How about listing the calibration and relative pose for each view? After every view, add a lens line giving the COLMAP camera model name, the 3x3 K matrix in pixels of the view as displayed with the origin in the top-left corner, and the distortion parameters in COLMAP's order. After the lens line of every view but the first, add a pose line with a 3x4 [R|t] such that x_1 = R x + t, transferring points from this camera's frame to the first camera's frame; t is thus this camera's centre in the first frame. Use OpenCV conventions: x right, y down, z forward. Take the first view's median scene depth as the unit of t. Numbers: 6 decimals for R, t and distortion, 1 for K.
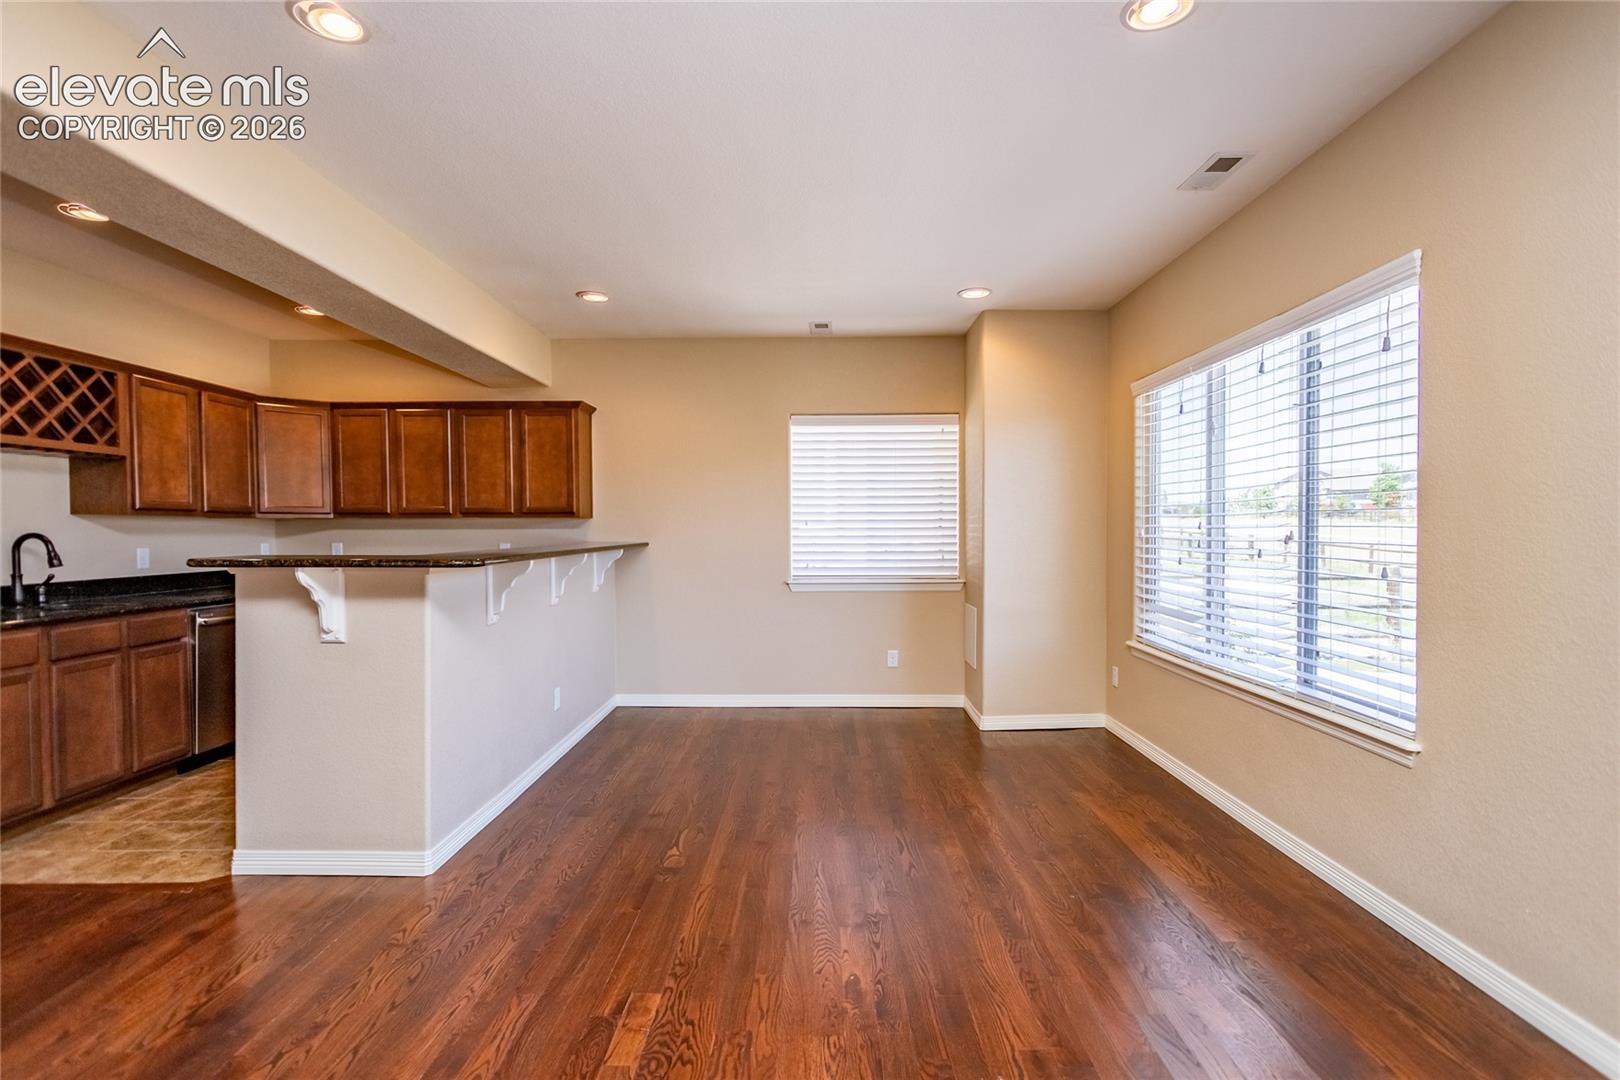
lens RADIAL K [[788.5, 0, 781.3], [0, 788.5, 513.2], [0, 0, 1]] dist [-0.001910, 0.000040]
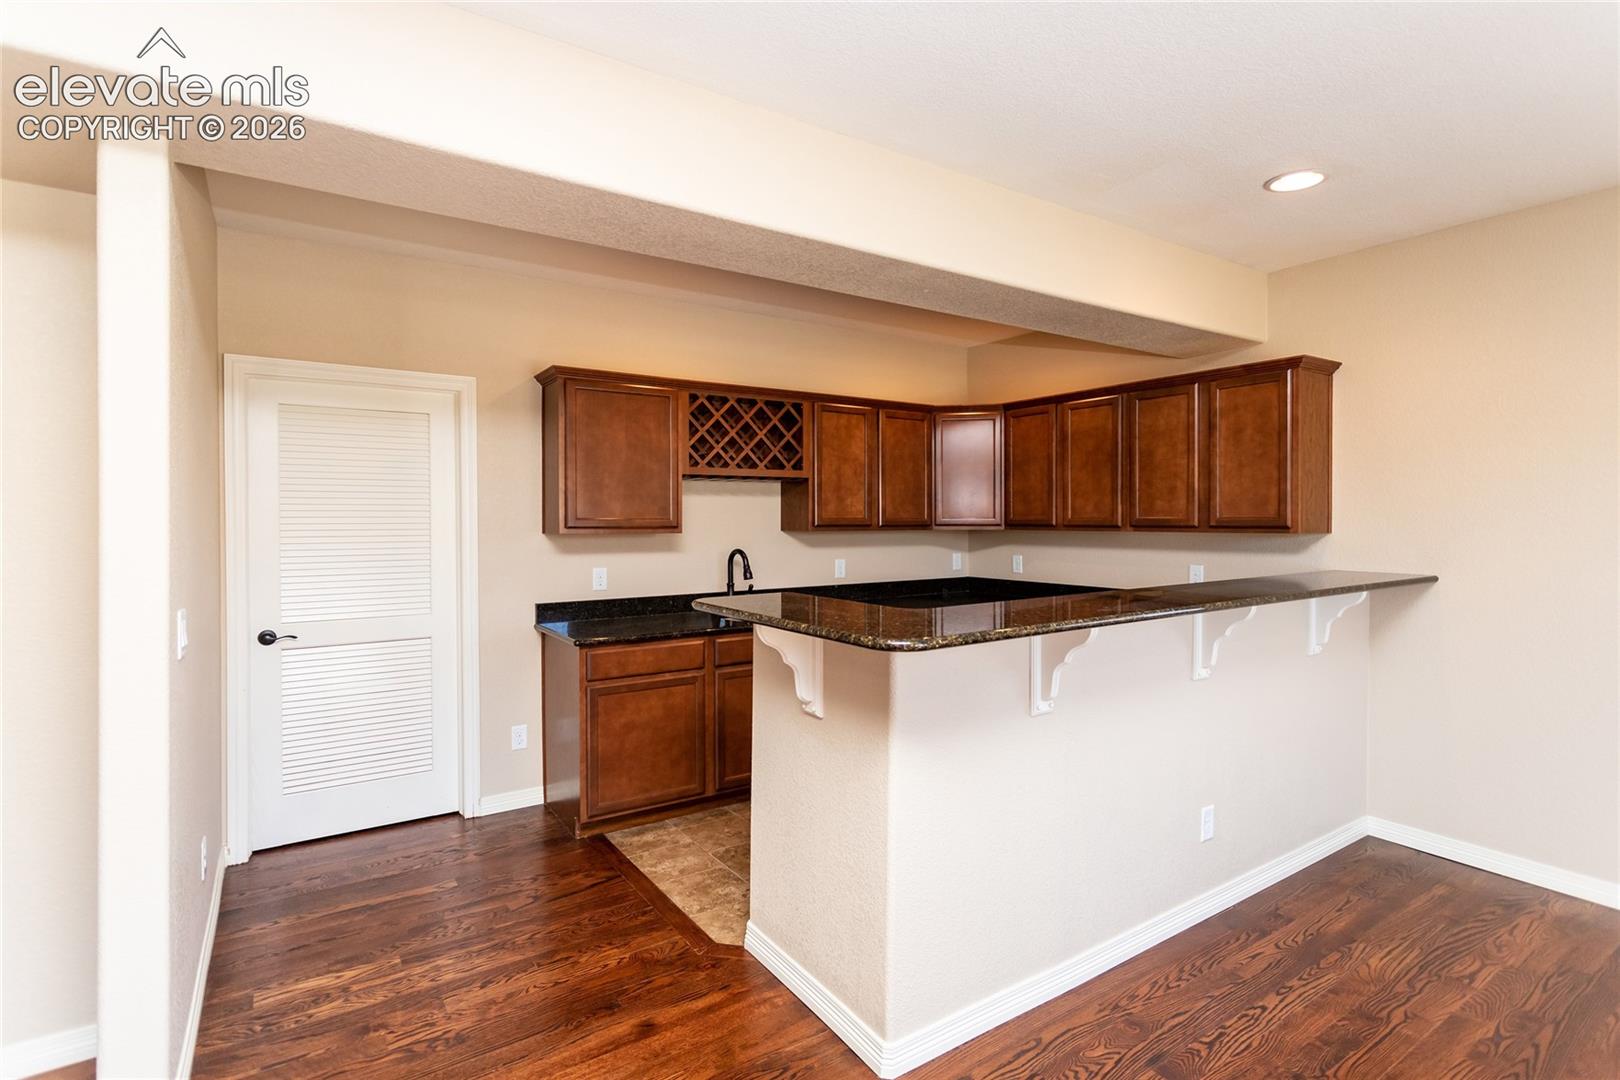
lens RADIAL K [[774.3, 0, 789.2], [0, 774.3, 530.3], [0, 0, 1]] dist [0.002132, 0.000403]
pose [[0.574205, 0.011114, -0.818636, 0.034097], [0.018717, 0.999468, 0.026697, -0.026422], [0.818498, -0.030652, 0.573692, 0.326191]]
